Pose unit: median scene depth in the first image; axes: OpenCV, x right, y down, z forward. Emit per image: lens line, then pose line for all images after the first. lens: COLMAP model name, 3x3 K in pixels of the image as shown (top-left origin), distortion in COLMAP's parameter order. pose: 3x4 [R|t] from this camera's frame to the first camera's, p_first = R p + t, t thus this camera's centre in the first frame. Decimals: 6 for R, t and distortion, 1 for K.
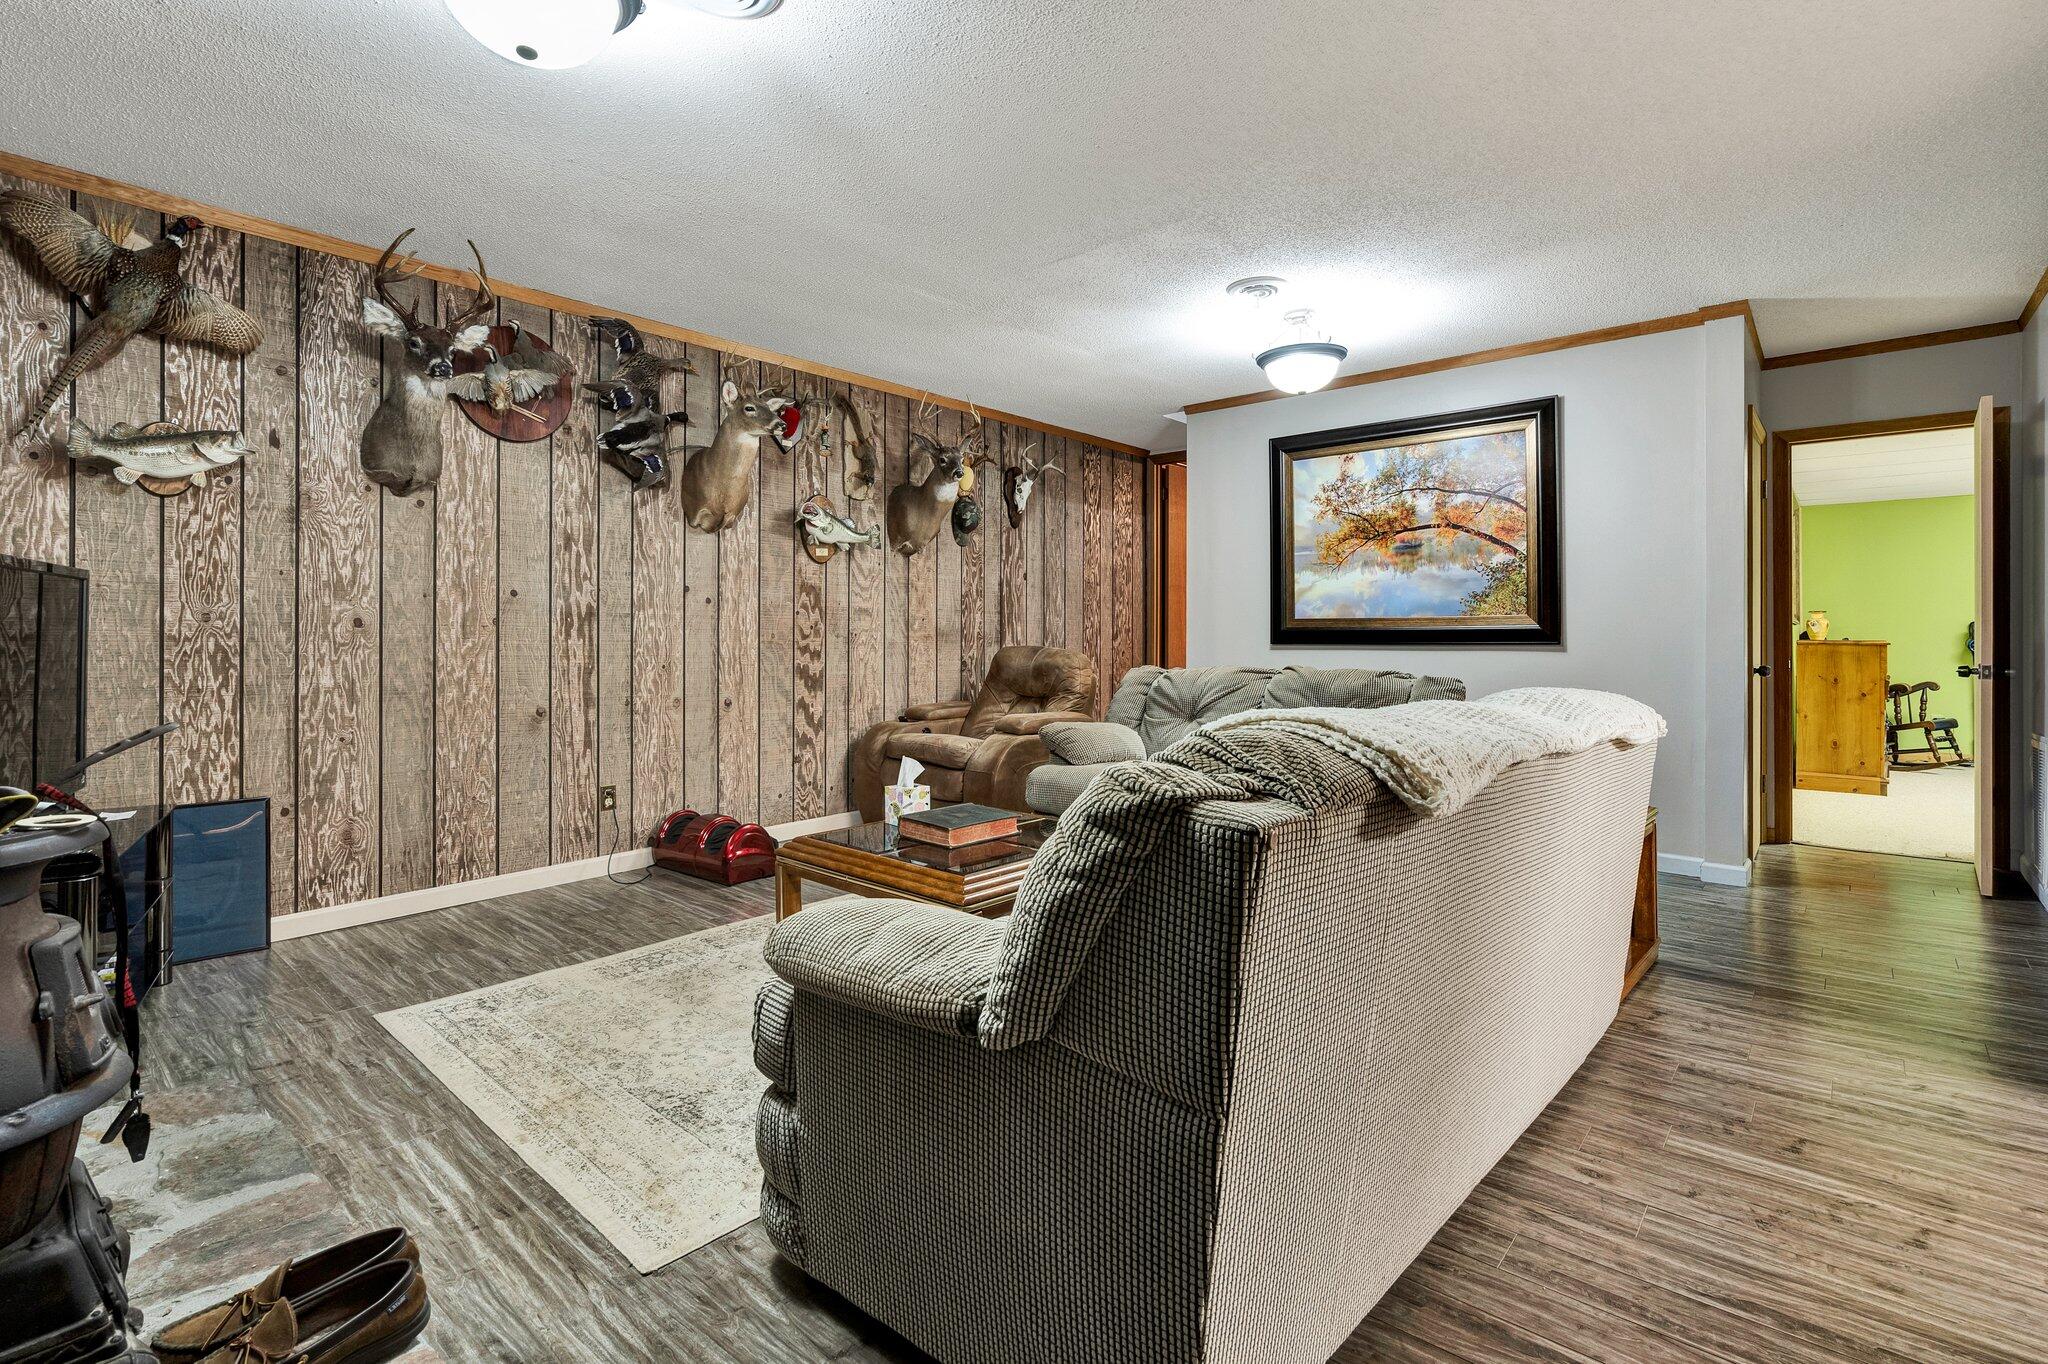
lens RADIAL K [[935.8, 0, 1039.9], [0, 935.8, 627.5], [0, 0, 1]] dist [-0.005668, 0.001338]
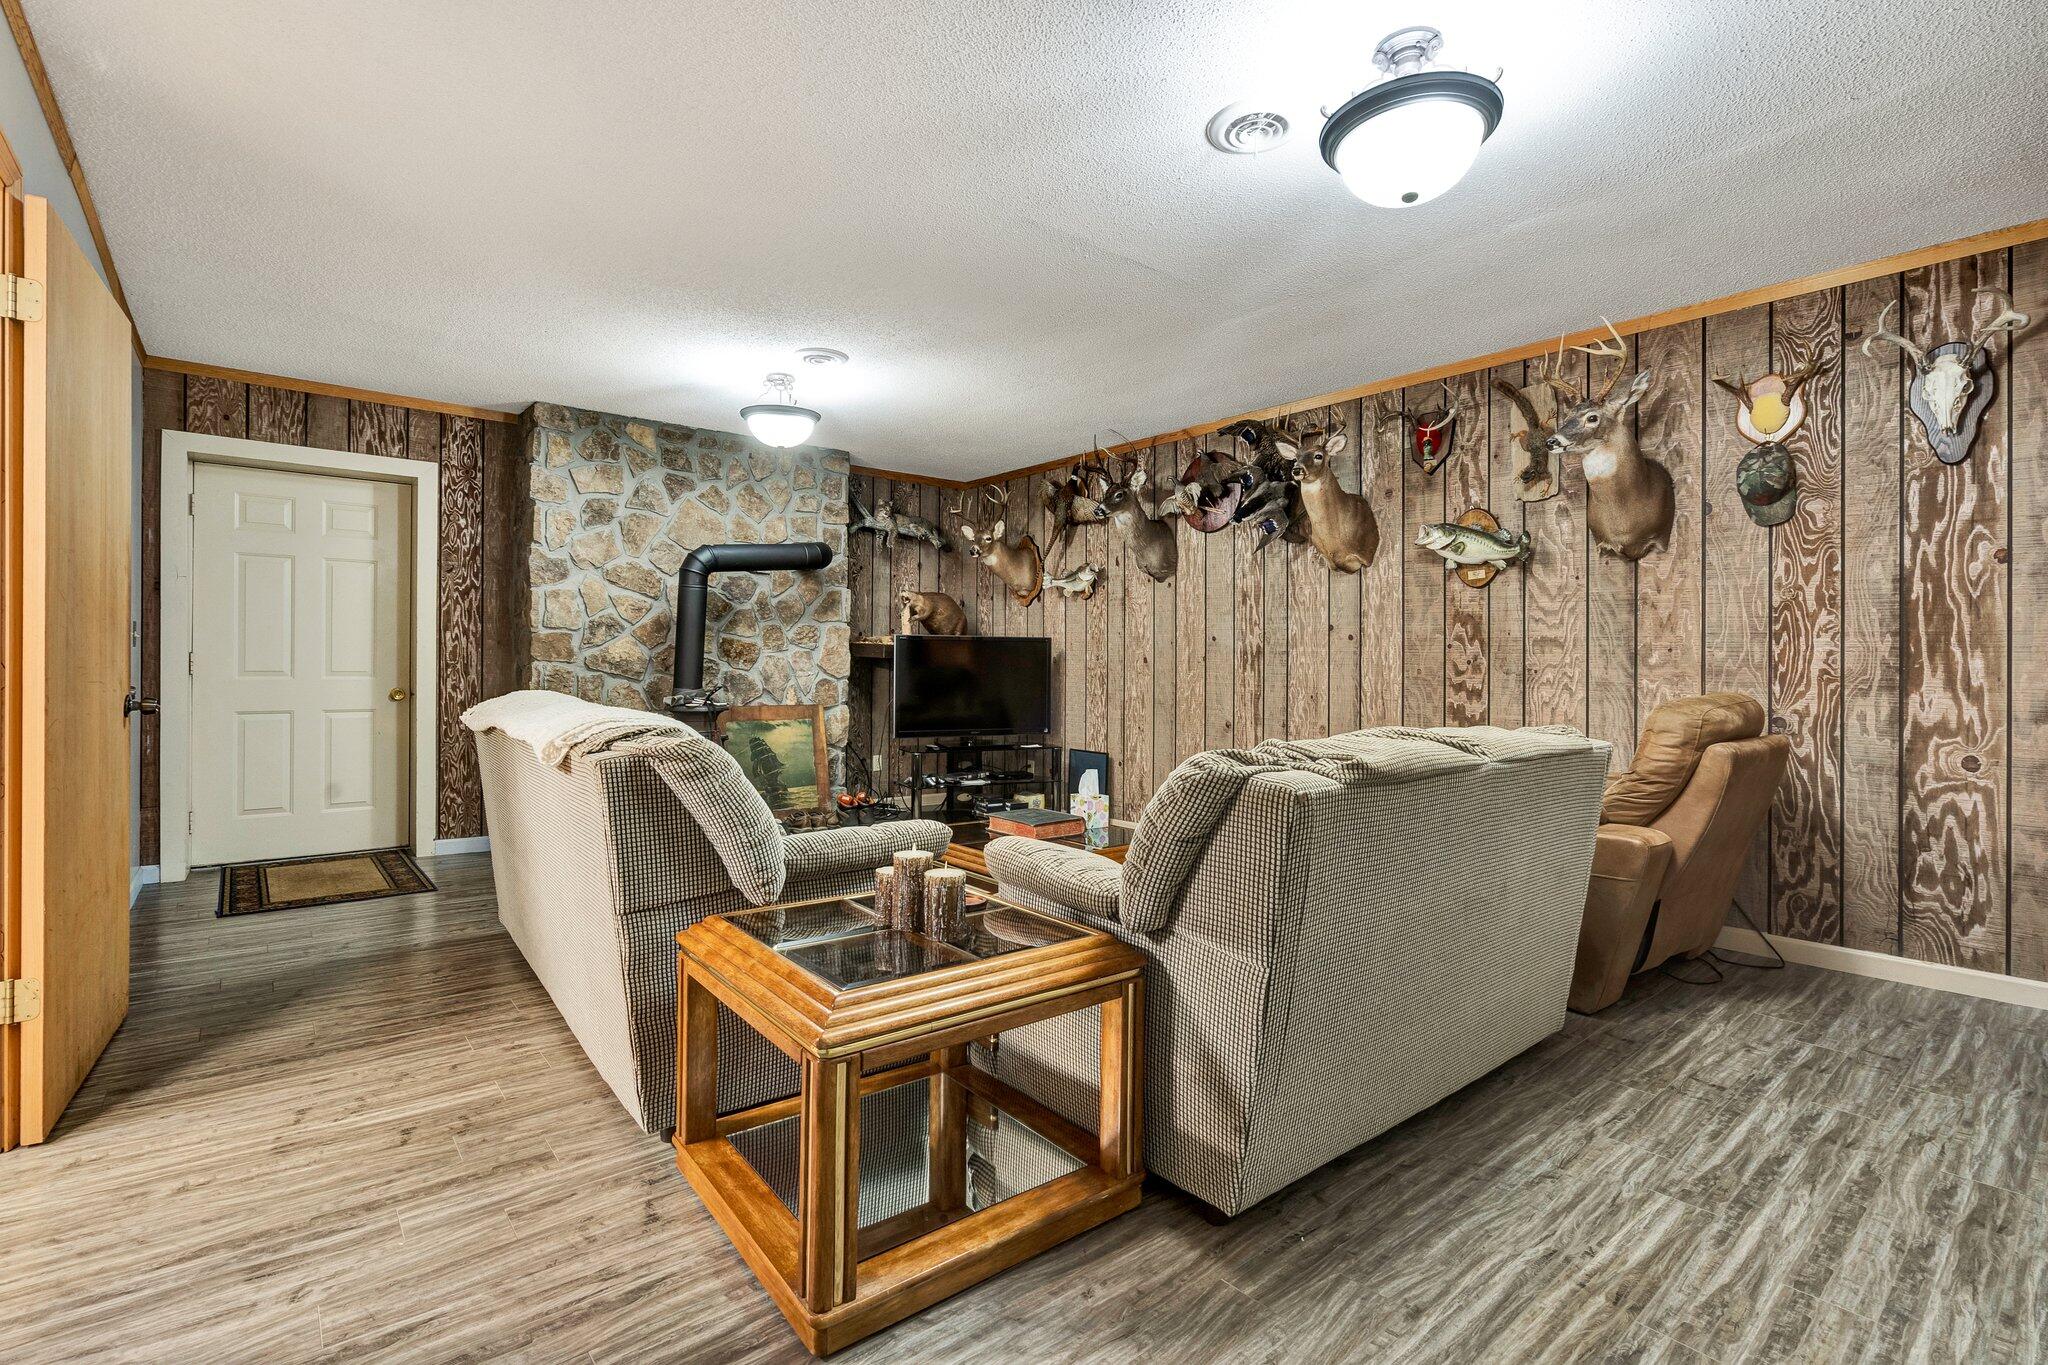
lens RADIAL K [[935.8, 0, 1023.8], [0, 935.8, 672.3], [0, 0, 1]] dist [-0.005668, 0.001338]
pose [[-0.161075, 0.005324, -0.986928, 0.794710], [-0.002181, 0.999981, 0.005750, 0.006049], [0.986940, 0.003079, -0.161061, 0.848220]]
